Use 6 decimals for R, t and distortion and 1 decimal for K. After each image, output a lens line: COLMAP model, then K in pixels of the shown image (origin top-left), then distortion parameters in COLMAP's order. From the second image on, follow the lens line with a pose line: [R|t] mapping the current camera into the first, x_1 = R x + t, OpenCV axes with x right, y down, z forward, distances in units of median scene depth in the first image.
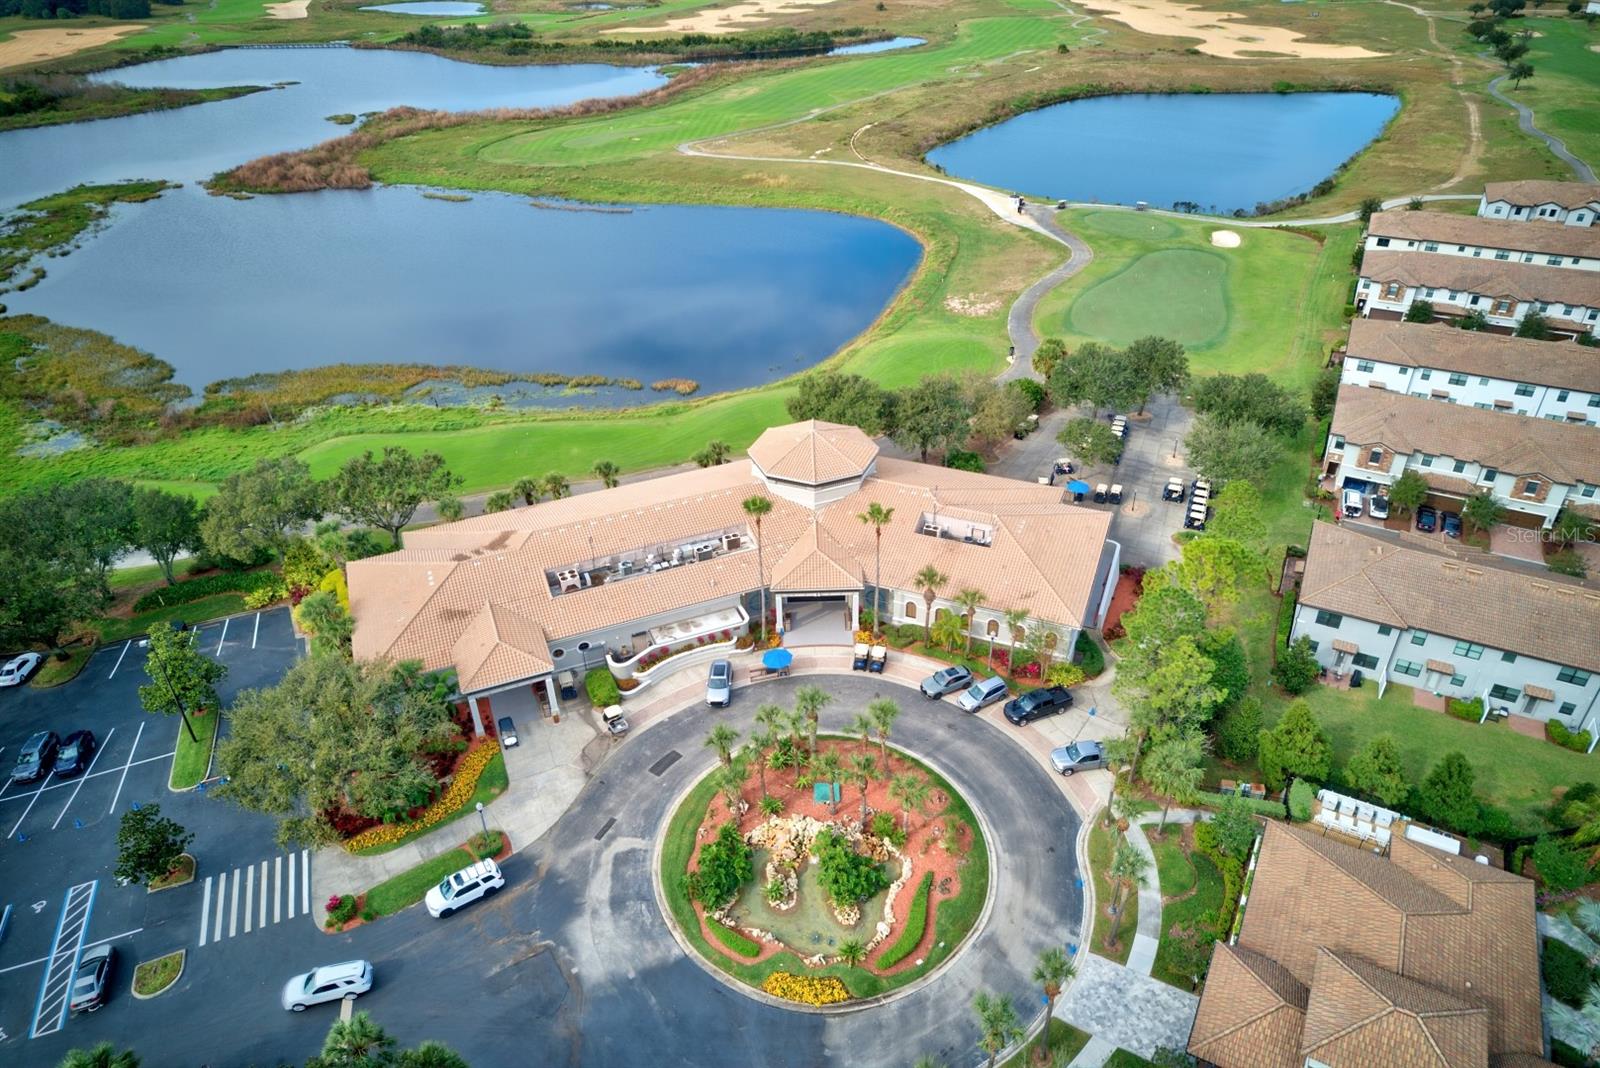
lens RADIAL K [[1027.0, 0, 810.1], [0, 1027.0, 536.7], [0, 0, 1]] dist [-0.085642, 0.077860]
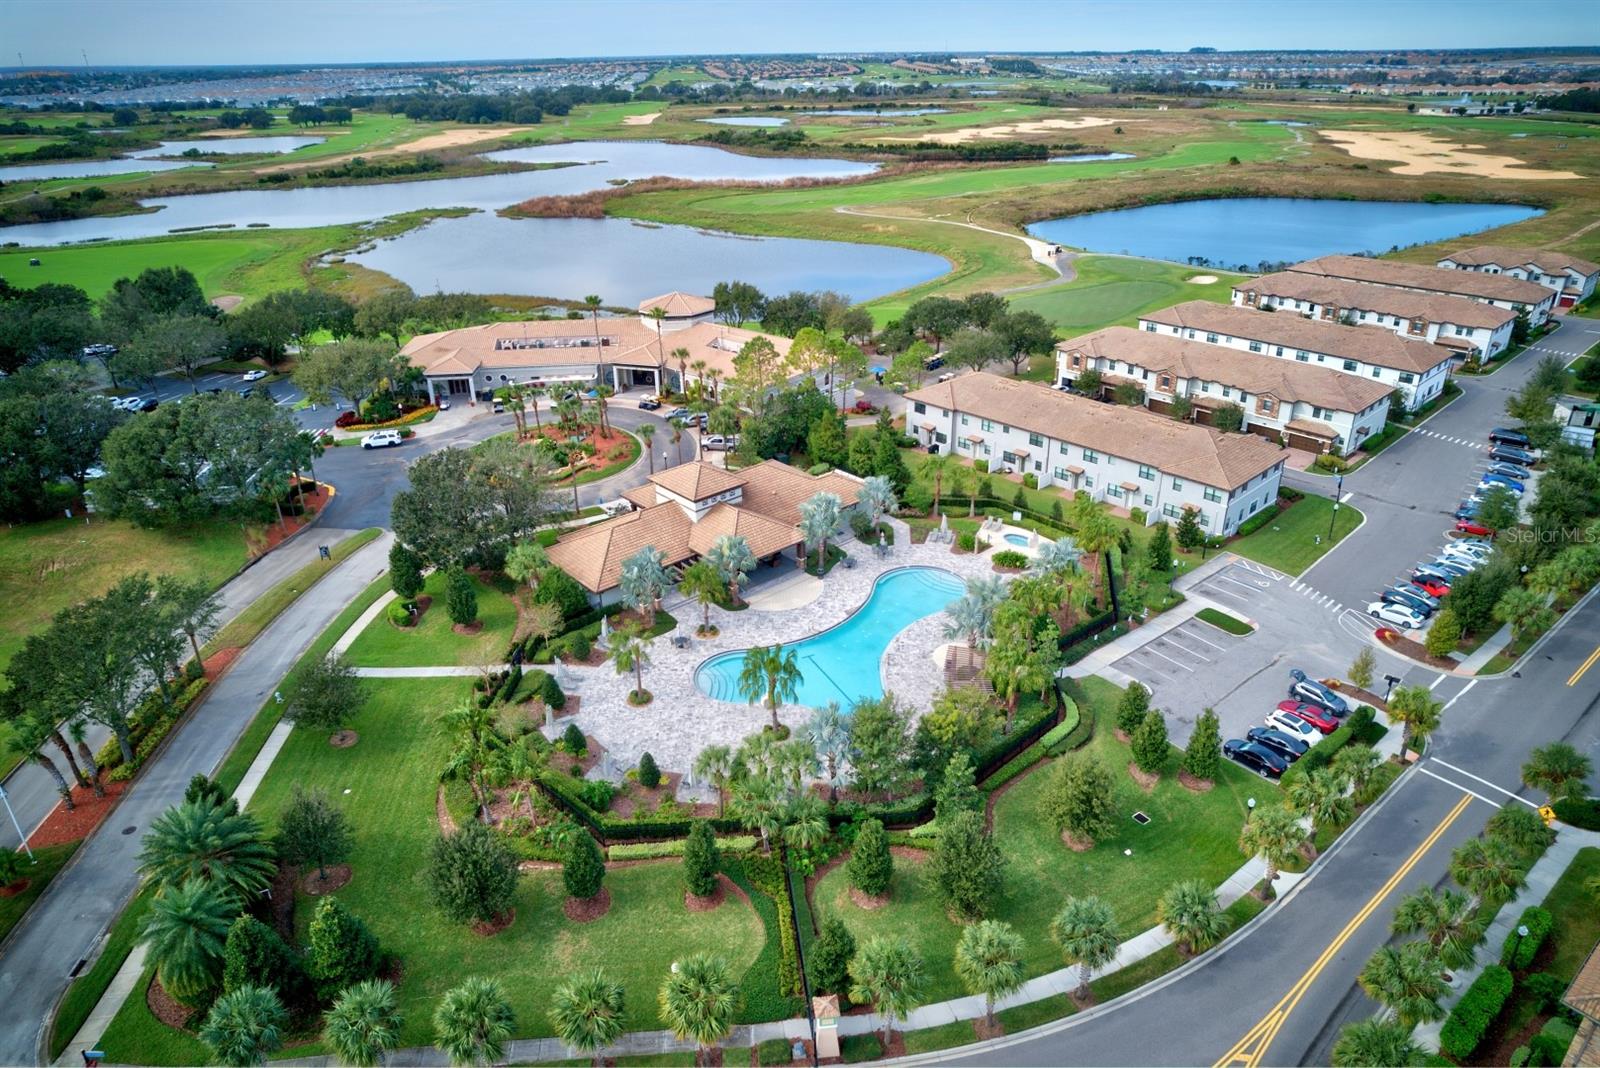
lens RADIAL K [[1027.0, 0, 810.1], [0, 1027.0, 536.7], [0, 0, 1]] dist [-0.085642, 0.077860]
pose [[0.948200, 0.141038, -0.284648, 0.827074], [-0.173554, 0.980488, -0.092319, 0.448320], [0.266073, 0.136938, 0.954177, -0.512561]]
